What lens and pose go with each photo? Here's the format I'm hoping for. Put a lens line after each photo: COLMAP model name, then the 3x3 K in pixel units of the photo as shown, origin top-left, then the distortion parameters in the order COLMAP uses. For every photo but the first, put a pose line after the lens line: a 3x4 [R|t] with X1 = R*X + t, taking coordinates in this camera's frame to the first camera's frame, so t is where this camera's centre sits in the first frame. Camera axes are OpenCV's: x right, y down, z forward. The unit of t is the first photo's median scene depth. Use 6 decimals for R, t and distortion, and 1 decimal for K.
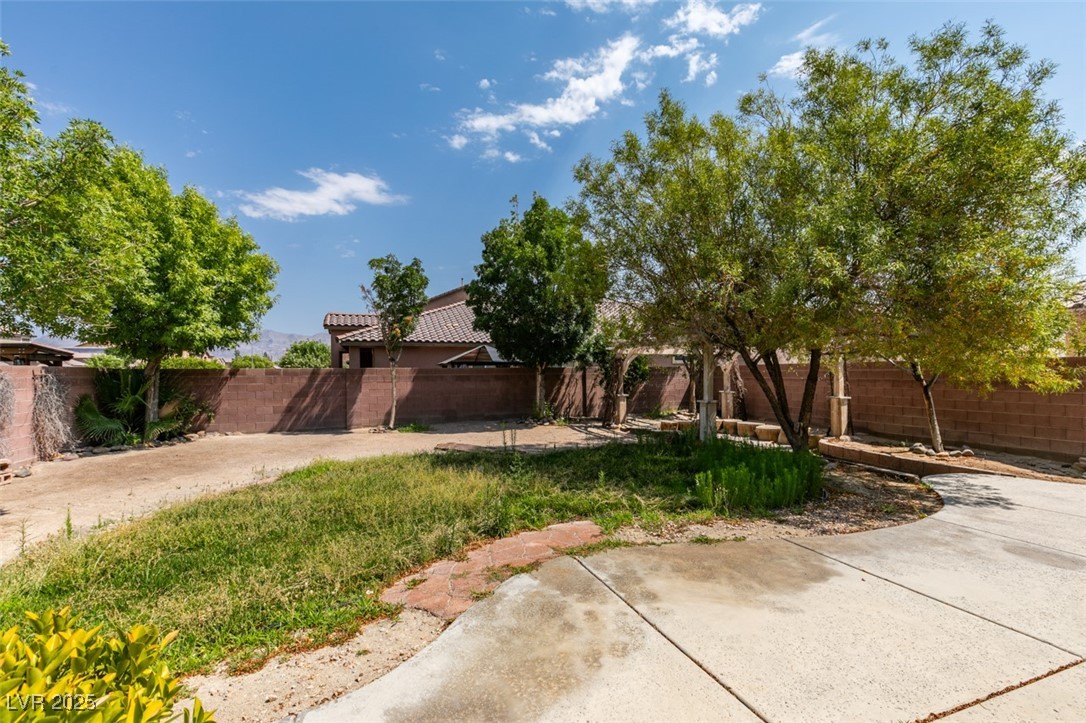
lens RADIAL K [[487.8, 0, 541.4], [0, 487.8, 364.7], [0, 0, 1]] dist [0.004140, -0.000304]
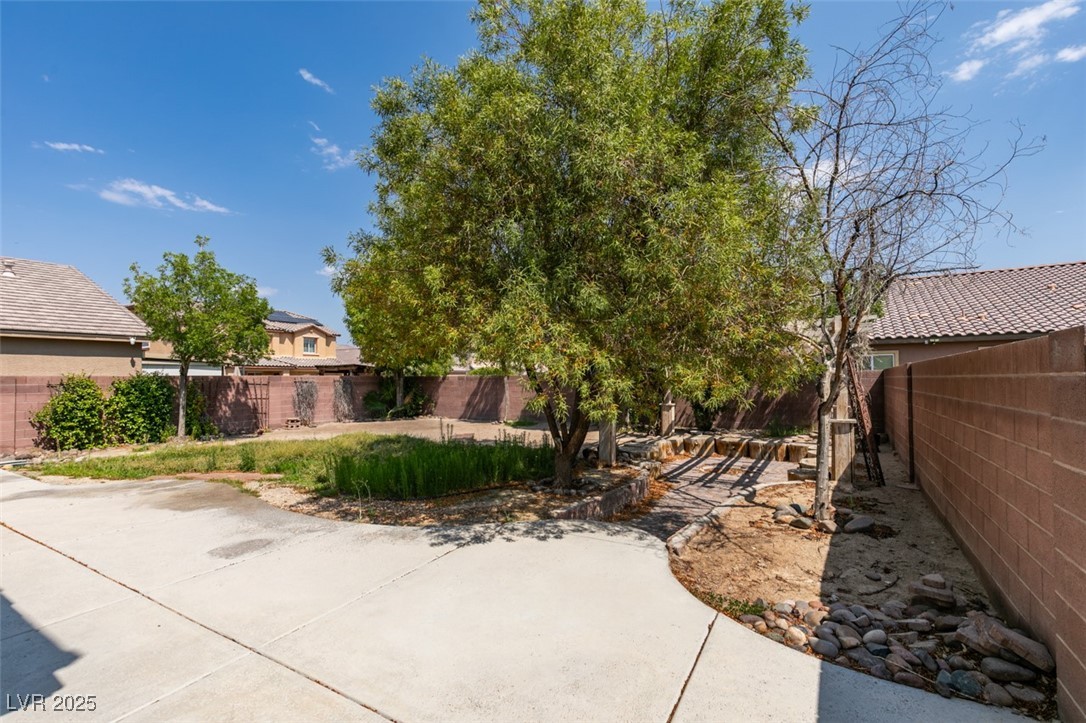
lens RADIAL K [[491.9, 0, 539.7], [0, 491.9, 362.3], [0, 0, 1]] dist [0.003041, 0.000046]
pose [[0.619536, -0.021668, -0.784669, 0.764263], [0.013811, 0.999765, -0.016703, -0.004474], [0.784847, -0.000489, 0.619690, 0.262761]]
